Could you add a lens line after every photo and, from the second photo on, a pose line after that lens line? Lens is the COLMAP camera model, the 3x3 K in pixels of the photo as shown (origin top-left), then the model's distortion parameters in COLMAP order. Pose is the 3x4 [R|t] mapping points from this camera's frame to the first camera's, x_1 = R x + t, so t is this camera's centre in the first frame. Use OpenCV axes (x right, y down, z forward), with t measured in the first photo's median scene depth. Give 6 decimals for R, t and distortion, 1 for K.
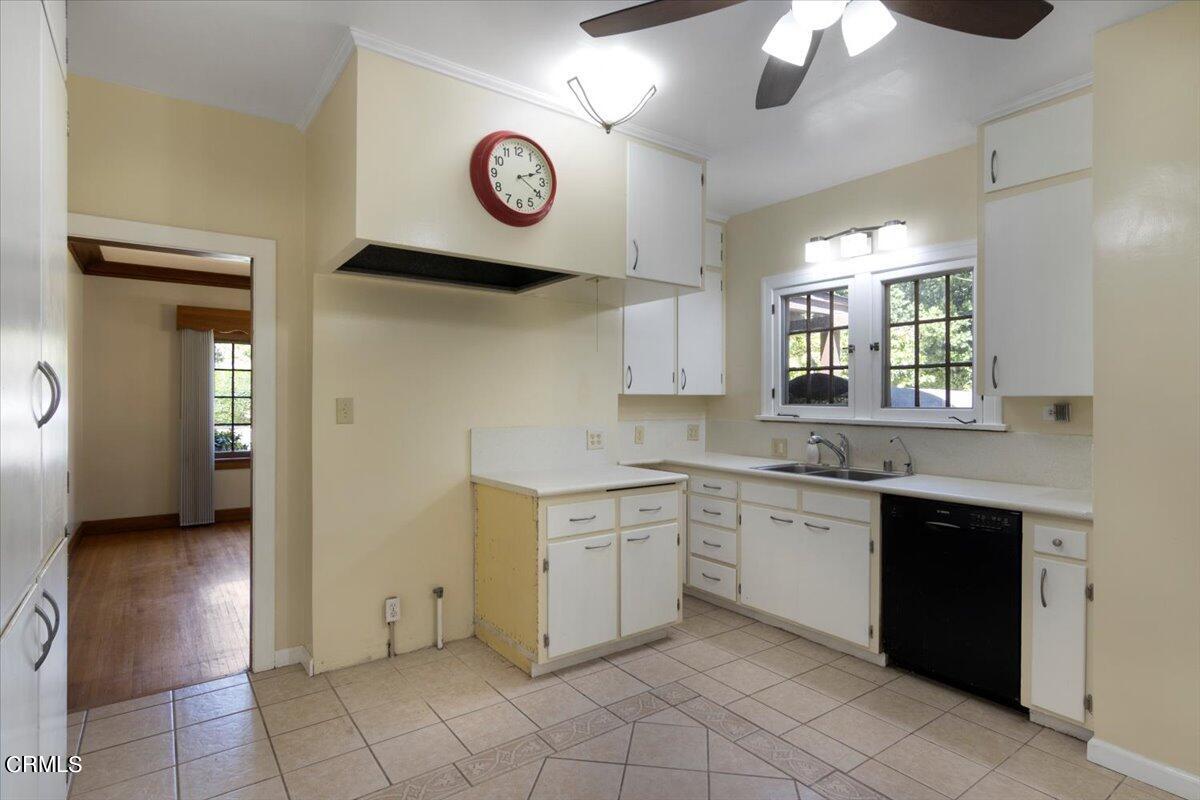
lens RADIAL K [[614.1, 0, 603.1], [0, 614.1, 399.9], [0, 0, 1]] dist [0.001517, 0.000351]
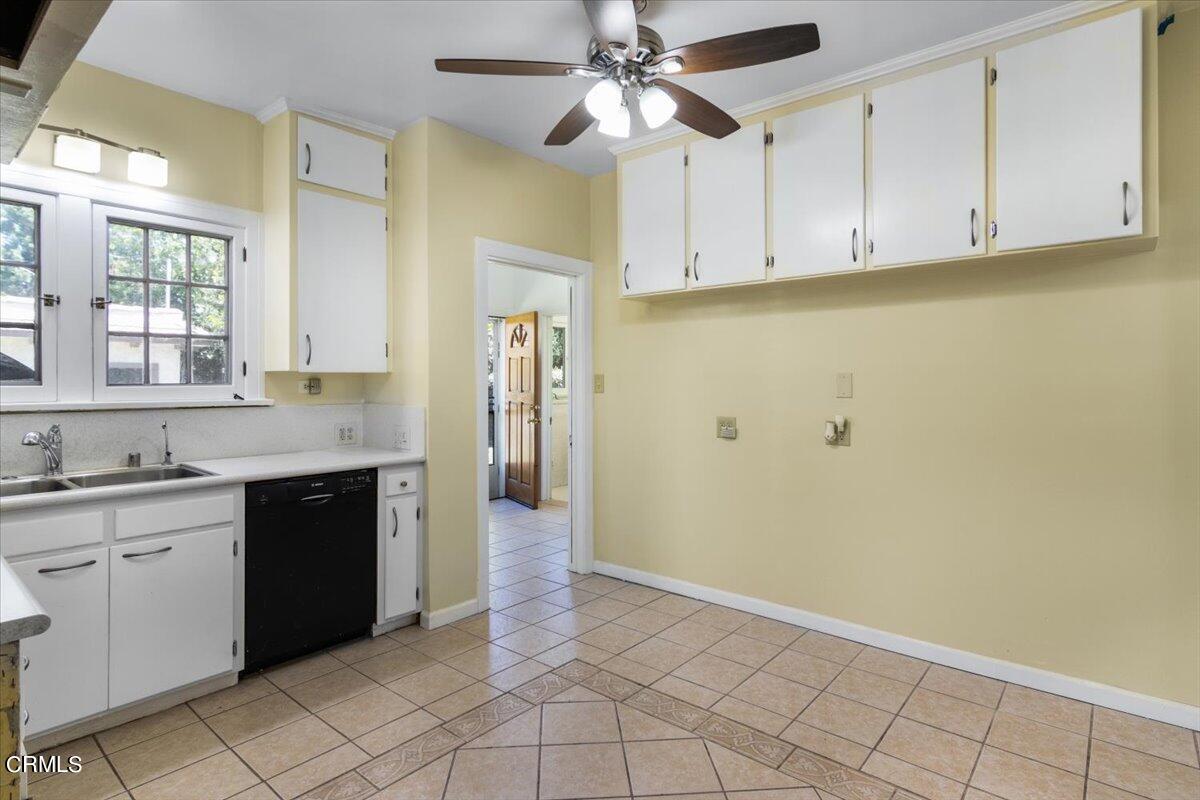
lens RADIAL K [[614.1, 0, 620.1], [0, 614.1, 381.9], [0, 0, 1]] dist [0.001517, 0.000351]
pose [[-0.251488, -0.007514, 0.967831, -0.703070], [-0.000789, 0.999971, 0.007559, 0.003080], [-0.967860, 0.001137, -0.251486, 0.952233]]
